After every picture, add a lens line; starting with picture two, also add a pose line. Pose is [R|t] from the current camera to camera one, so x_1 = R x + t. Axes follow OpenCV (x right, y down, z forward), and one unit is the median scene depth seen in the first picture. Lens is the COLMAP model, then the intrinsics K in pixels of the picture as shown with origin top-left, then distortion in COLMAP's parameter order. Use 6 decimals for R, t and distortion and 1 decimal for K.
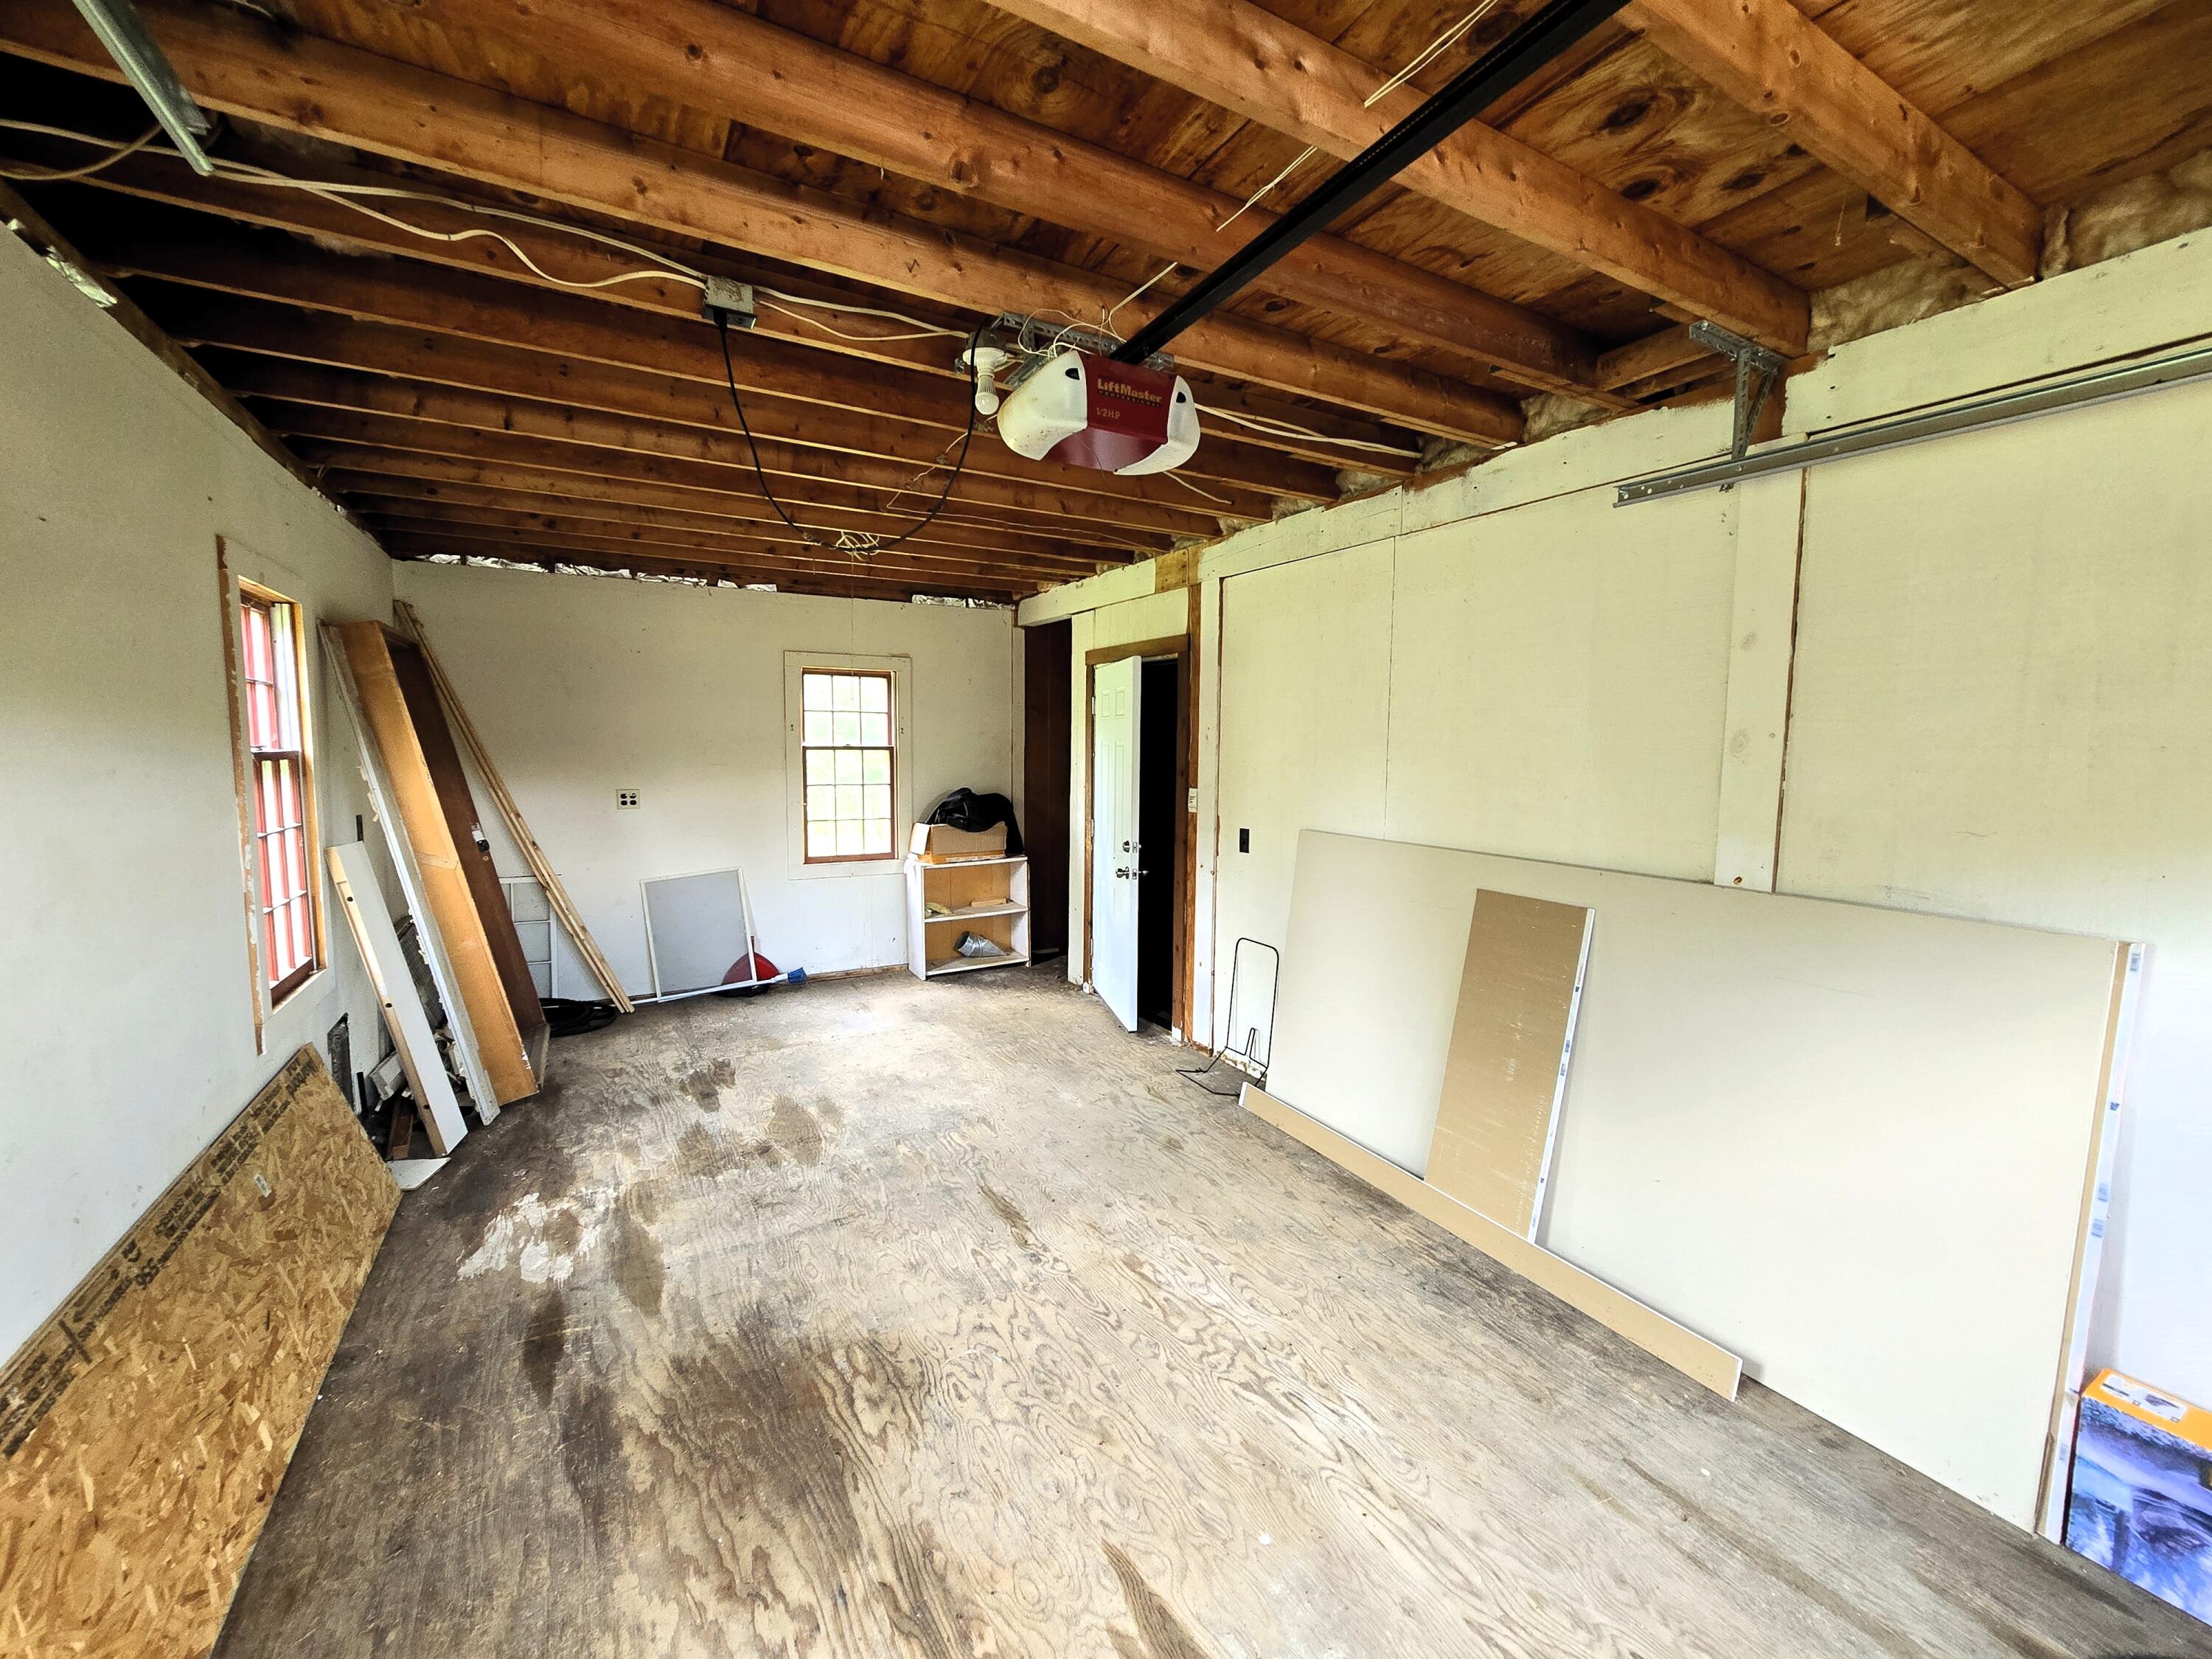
lens RADIAL K [[902.9, 0, 1108.4], [0, 902.9, 827.9], [0, 0, 1]] dist [0.000007, -0.000038]
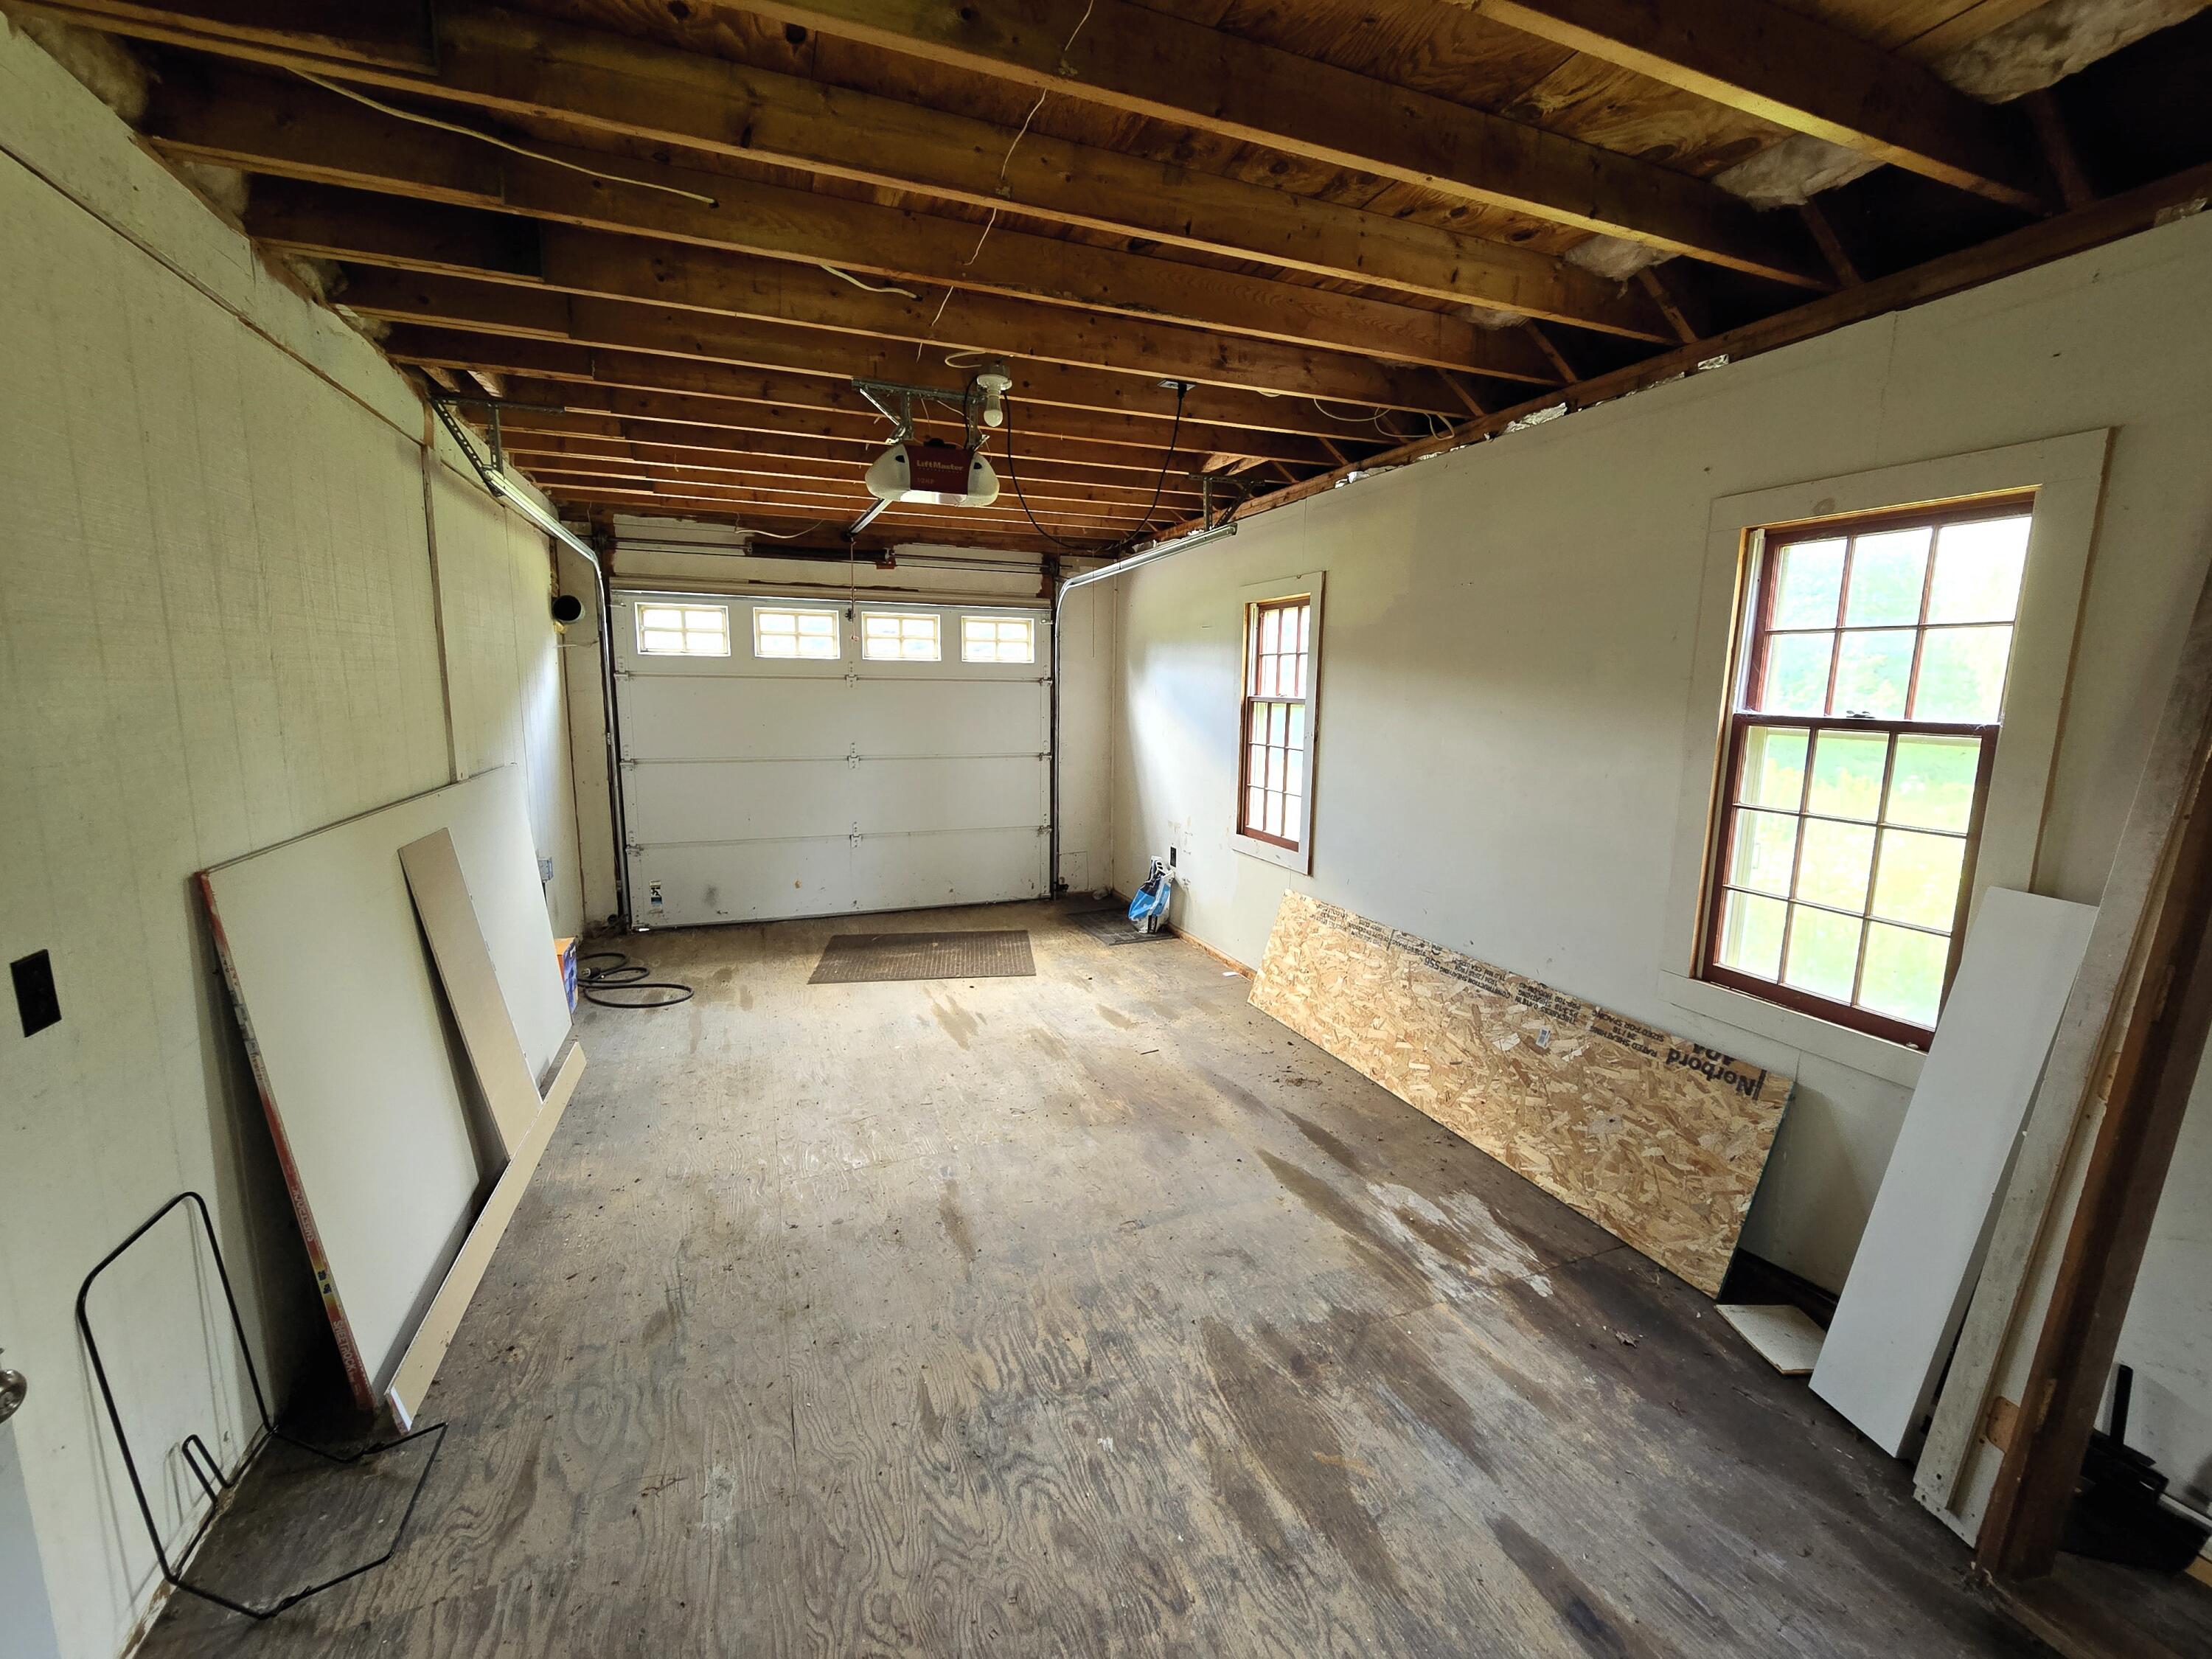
lens RADIAL K [[902.9, 0, 1107.1], [0, 902.9, 829.3], [0, 0, 1]] dist [0.000007, -0.000038]
pose [[-0.989231, -0.044777, 0.139343, -0.363304], [-0.007400, 0.966136, 0.257927, -0.174411], [-0.146174, 0.254118, -0.956063, 1.718478]]
